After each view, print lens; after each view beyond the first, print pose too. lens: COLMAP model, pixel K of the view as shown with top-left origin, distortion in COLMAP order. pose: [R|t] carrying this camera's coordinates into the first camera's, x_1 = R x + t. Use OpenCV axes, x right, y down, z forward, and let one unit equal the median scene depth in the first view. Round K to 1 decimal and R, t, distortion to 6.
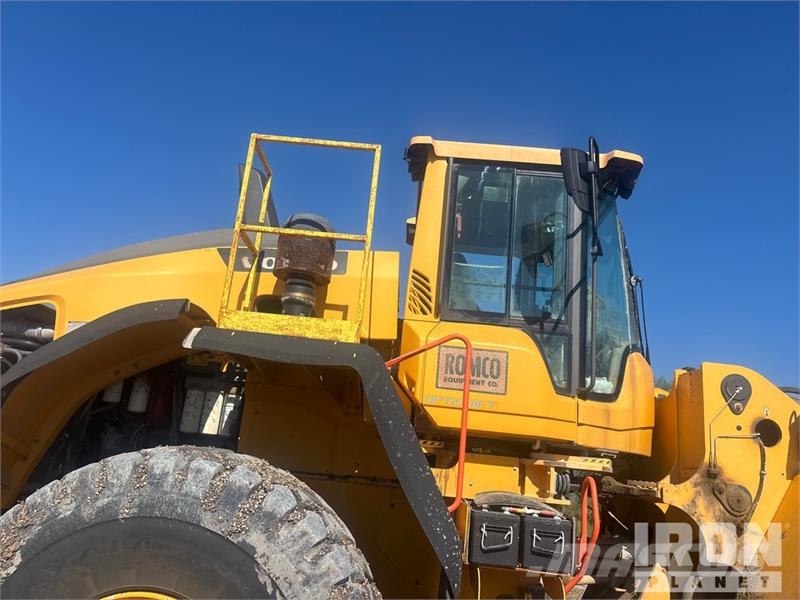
lens RADIAL K [[594.0, 0, 400.0], [0, 594.0, 300.0], [0, 0, 1]] dist [0.090990, -0.115865]
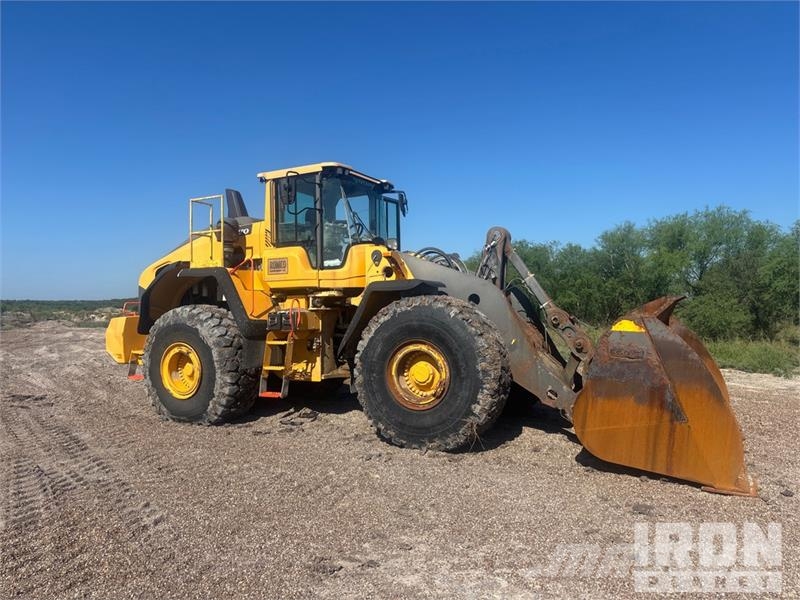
lens RADIAL K [[594.0, 0, 400.0], [0, 594.0, 300.0], [0, 0, 1]] dist [0.090990, -0.115865]
pose [[0.877428, -0.122983, -0.463675, 1.744796], [0.219862, 0.962179, 0.160848, -0.046616], [0.426357, -0.243077, 0.871282, -1.094388]]
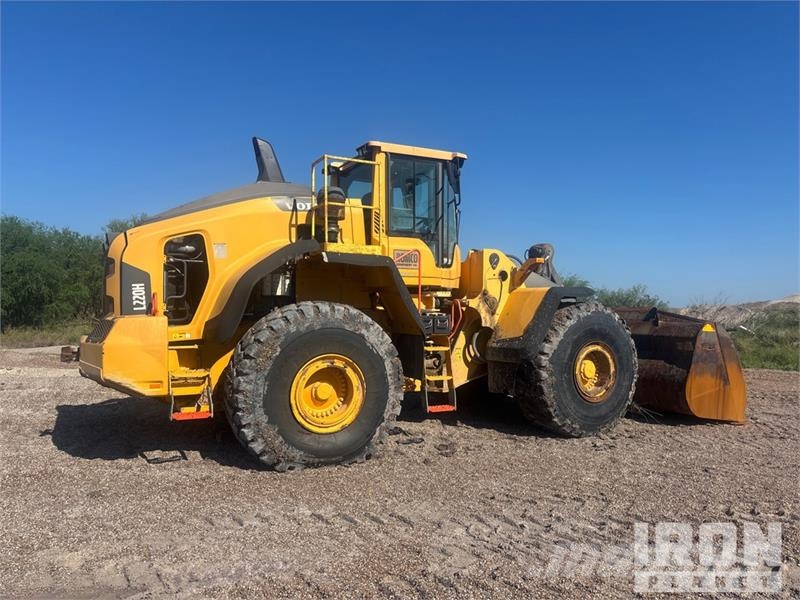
lens RADIAL K [[594.0, 0, 400.0], [0, 594.0, 300.0], [0, 0, 1]] dist [0.090990, -0.115865]
pose [[0.880686, -0.086638, 0.465711, -0.932419], [-0.045923, 0.962886, 0.265972, -0.323005], [-0.471470, -0.255624, 0.844022, -0.913032]]
